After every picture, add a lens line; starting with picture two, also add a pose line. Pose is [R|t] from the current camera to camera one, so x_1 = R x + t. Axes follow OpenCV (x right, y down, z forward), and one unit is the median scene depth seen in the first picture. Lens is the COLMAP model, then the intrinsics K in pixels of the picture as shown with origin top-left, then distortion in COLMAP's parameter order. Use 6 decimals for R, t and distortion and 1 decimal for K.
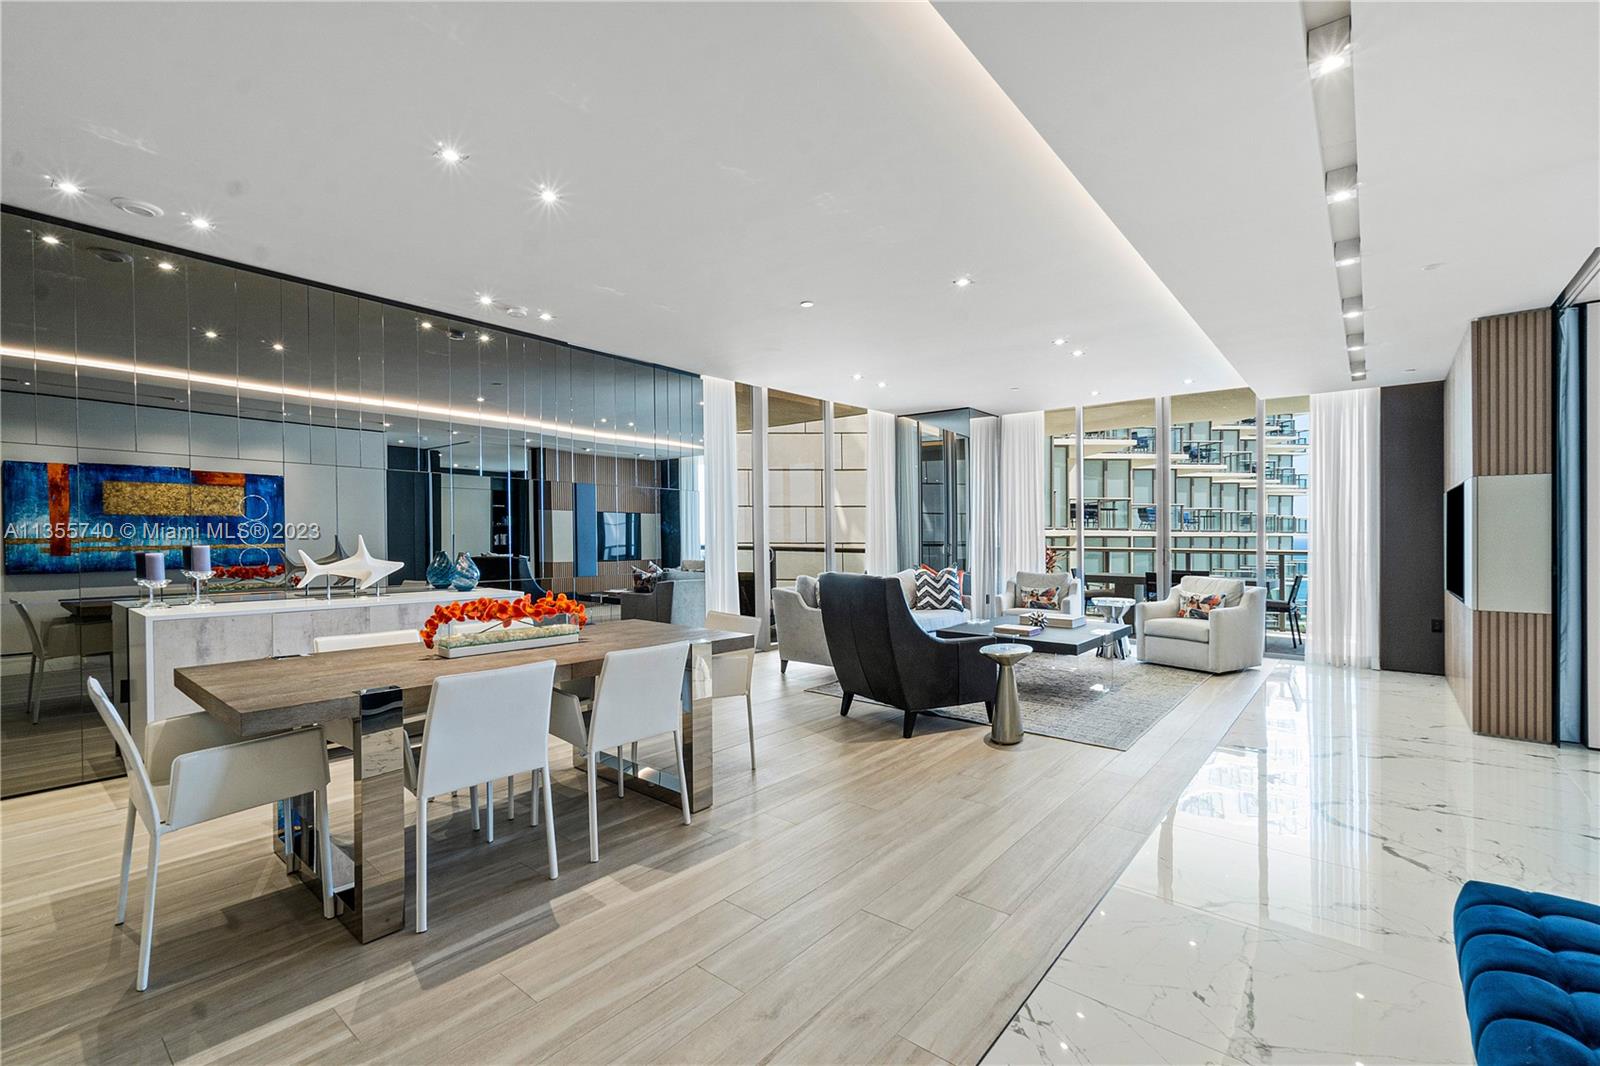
lens RADIAL K [[686.2, 0, 803.9], [0, 686.2, 534.9], [0, 0, 1]] dist [0.000527, 0.000226]
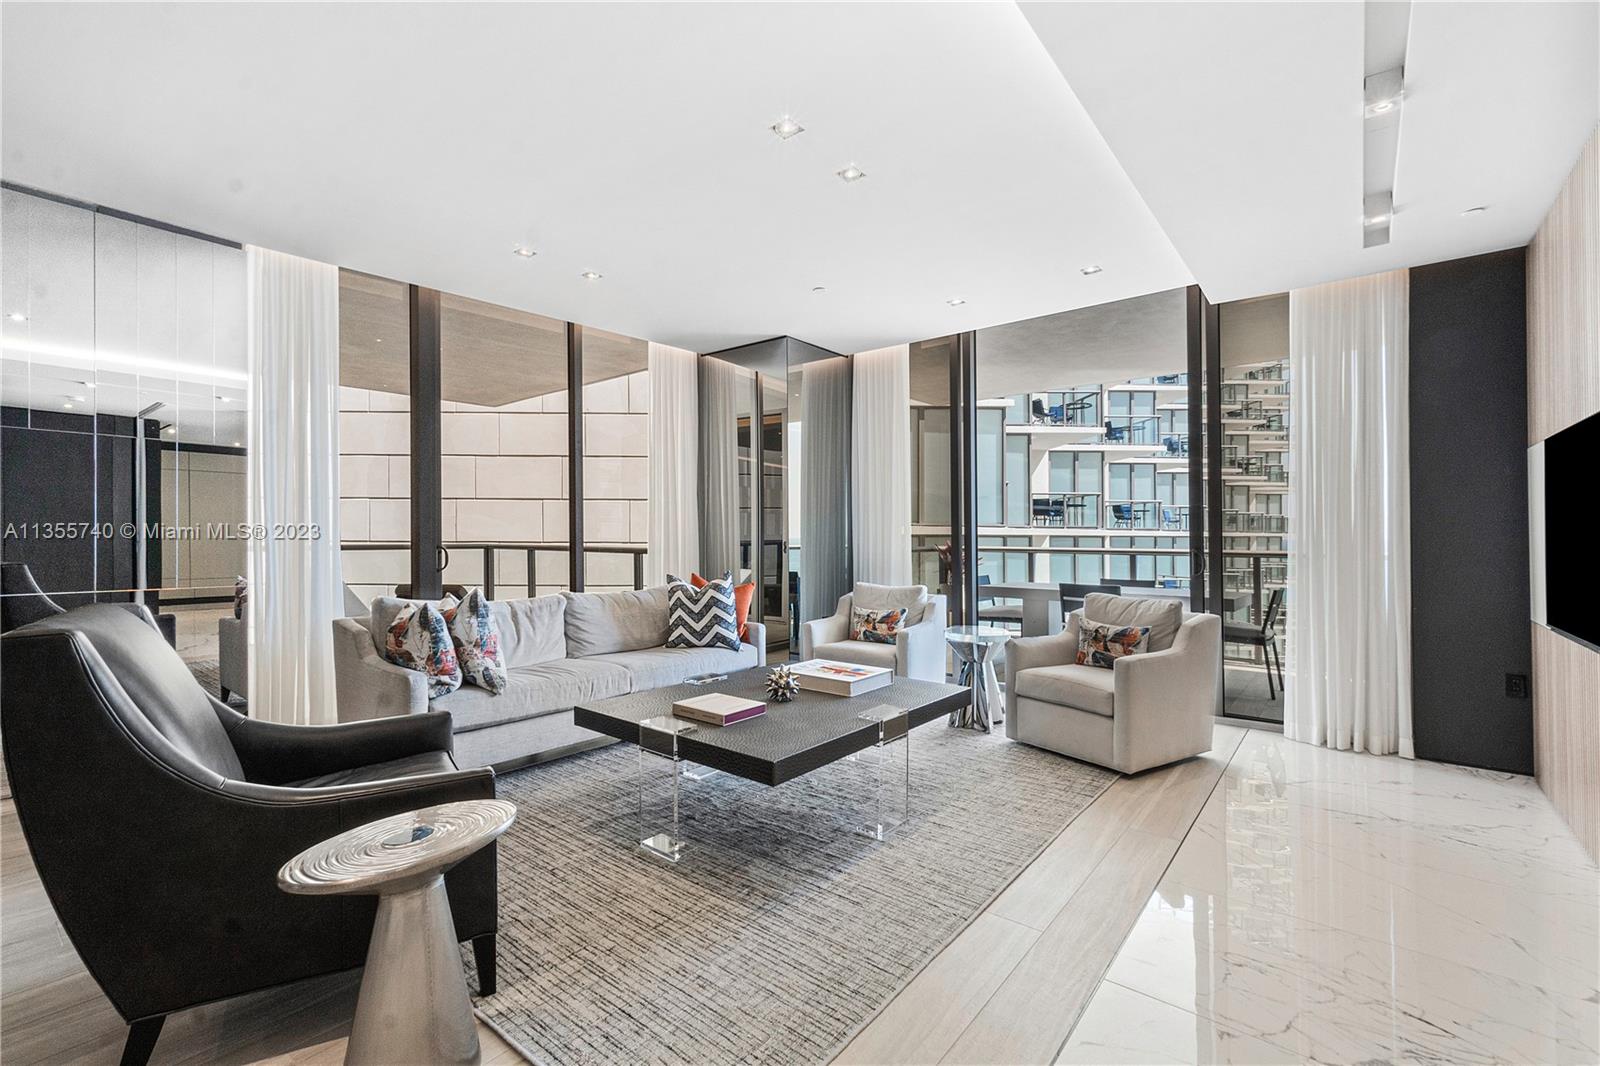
lens RADIAL K [[686.2, 0, 815.8], [0, 686.2, 533.7], [0, 0, 1]] dist [0.000527, 0.000226]
pose [[0.999774, -0.000961, 0.021257, 0.271302], [0.001050, 0.999991, -0.004173, 0.009140], [-0.021253, 0.004194, 0.999765, 0.361263]]
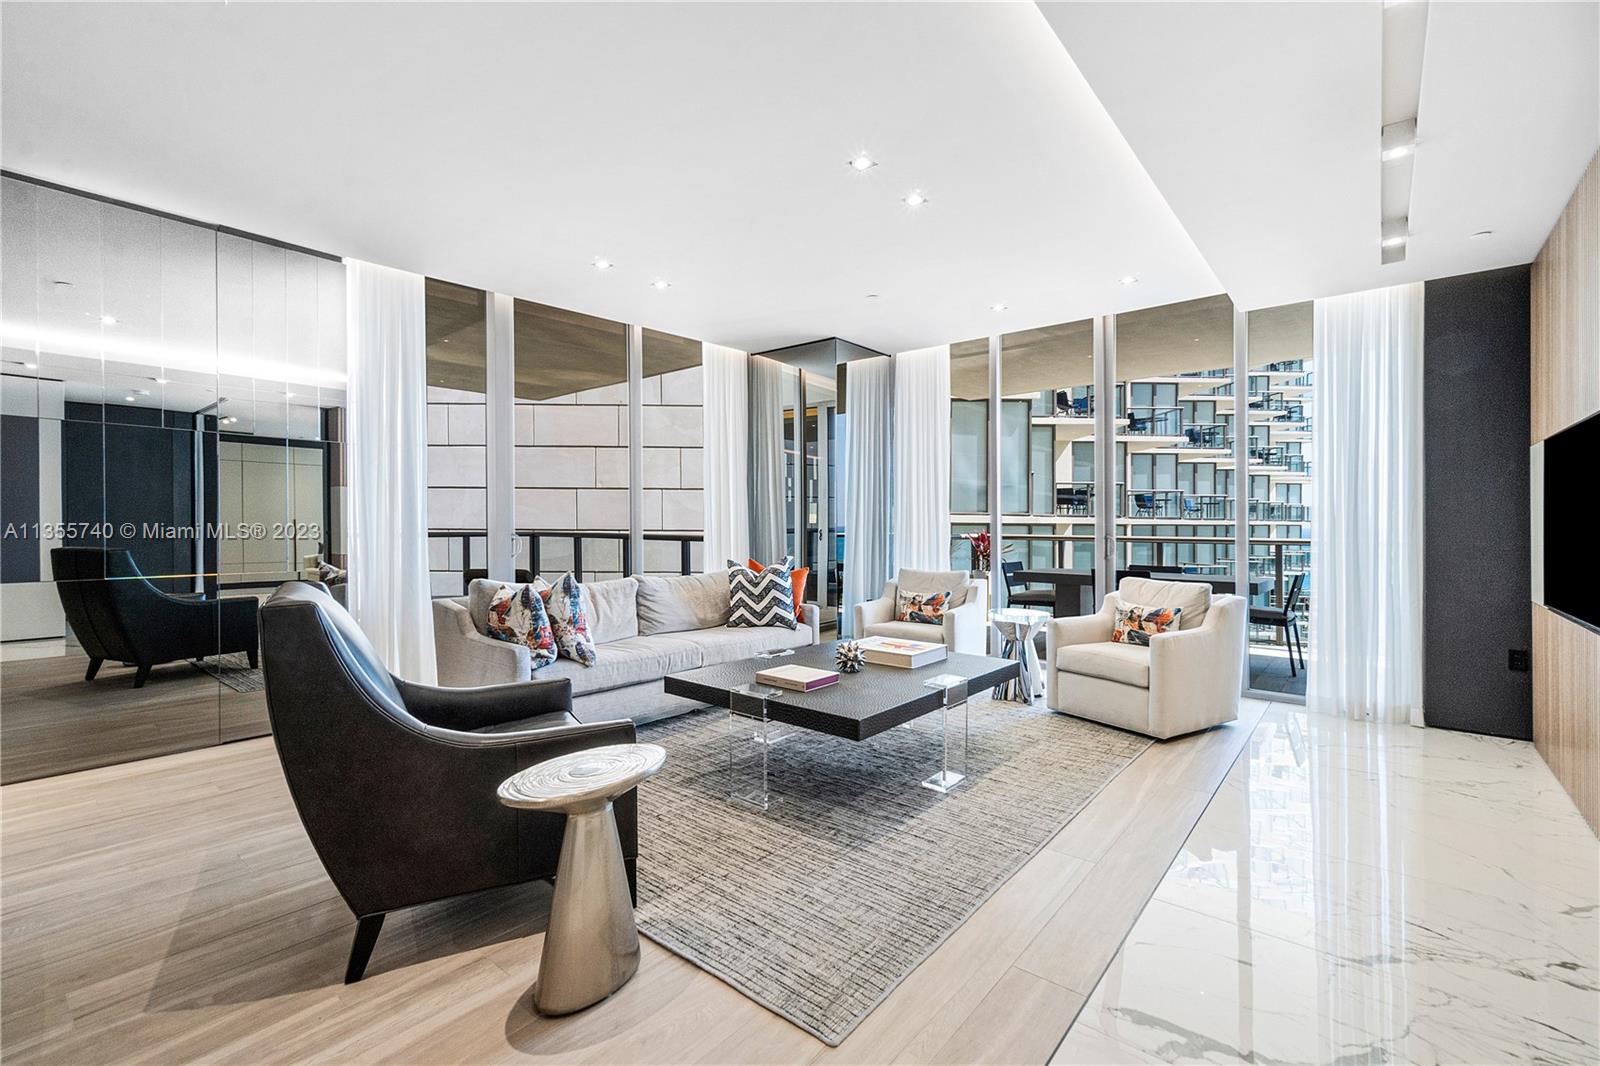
lens RADIAL K [[686.2, 0, 812.7], [0, 686.2, 527.6], [0, 0, 1]] dist [0.000527, 0.000226]
pose [[1.000000, -0.000336, 0.000190, 0.234420], [0.000335, 0.999987, 0.005136, 0.008264], [-0.000191, -0.005136, 0.999987, 0.313168]]
